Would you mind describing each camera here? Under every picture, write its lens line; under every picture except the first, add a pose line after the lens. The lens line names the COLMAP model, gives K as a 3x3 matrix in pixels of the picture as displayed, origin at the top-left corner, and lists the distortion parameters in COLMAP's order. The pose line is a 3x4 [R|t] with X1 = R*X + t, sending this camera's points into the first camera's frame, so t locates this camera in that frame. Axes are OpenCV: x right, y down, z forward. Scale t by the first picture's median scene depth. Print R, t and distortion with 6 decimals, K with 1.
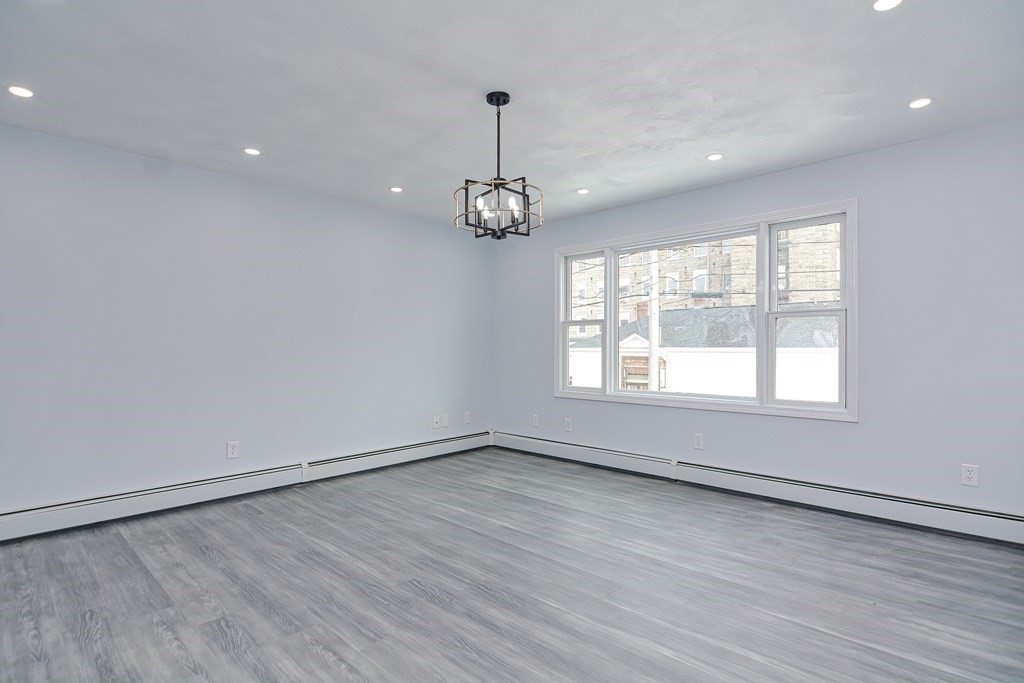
lens RADIAL K [[501.1, 0, 514.4], [0, 501.1, 348.5], [0, 0, 1]] dist [-0.000556, -0.001619]
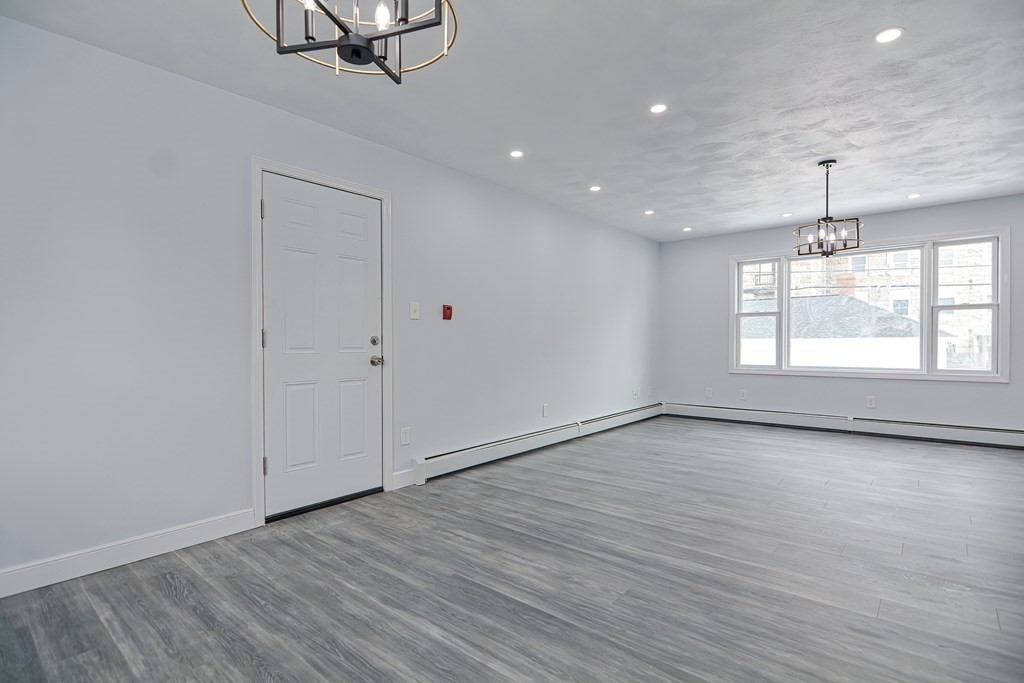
lens RADIAL K [[492.9, 0, 509.2], [0, 492.9, 347.5], [0, 0, 1]] dist [0.001334, -0.006642]
pose [[0.998816, -0.003927, 0.048495, -0.722333], [0.003391, 0.999932, 0.011129, 0.021500], [-0.048535, -0.010951, 0.998761, -0.293082]]
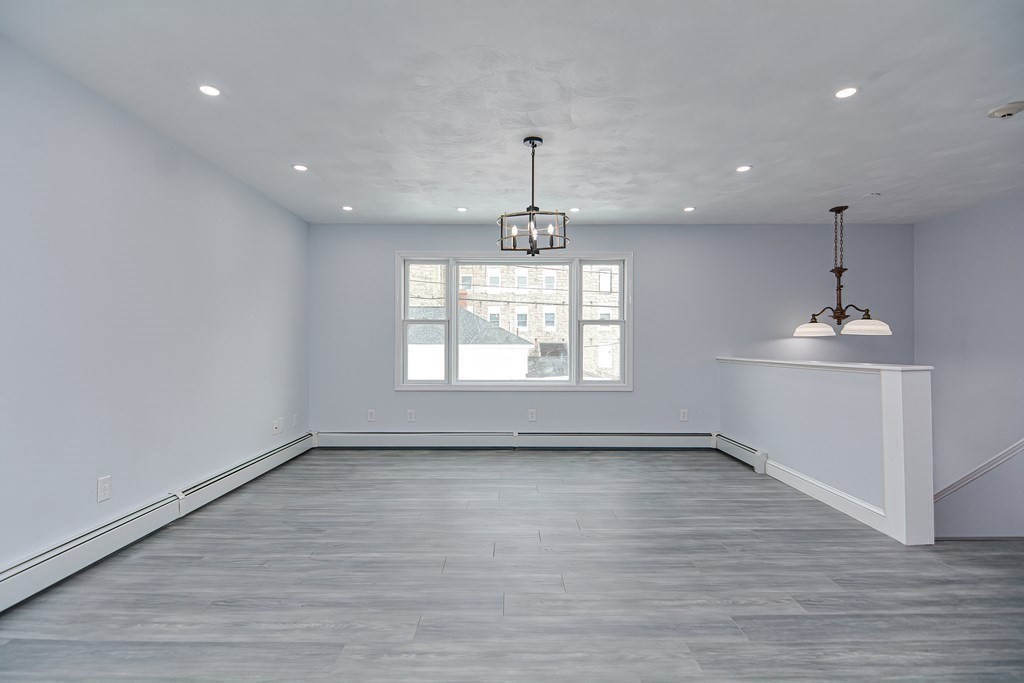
lens RADIAL K [[489.4, 0, 502.3], [0, 489.4, 348.4], [0, 0, 1]] dist [-0.002670, -0.001657]
pose [[0.730866, -0.002419, 0.682516, -0.620477], [-0.001947, 0.999982, 0.005628, 0.000652], [-0.682518, -0.005442, 0.730849, 0.119736]]
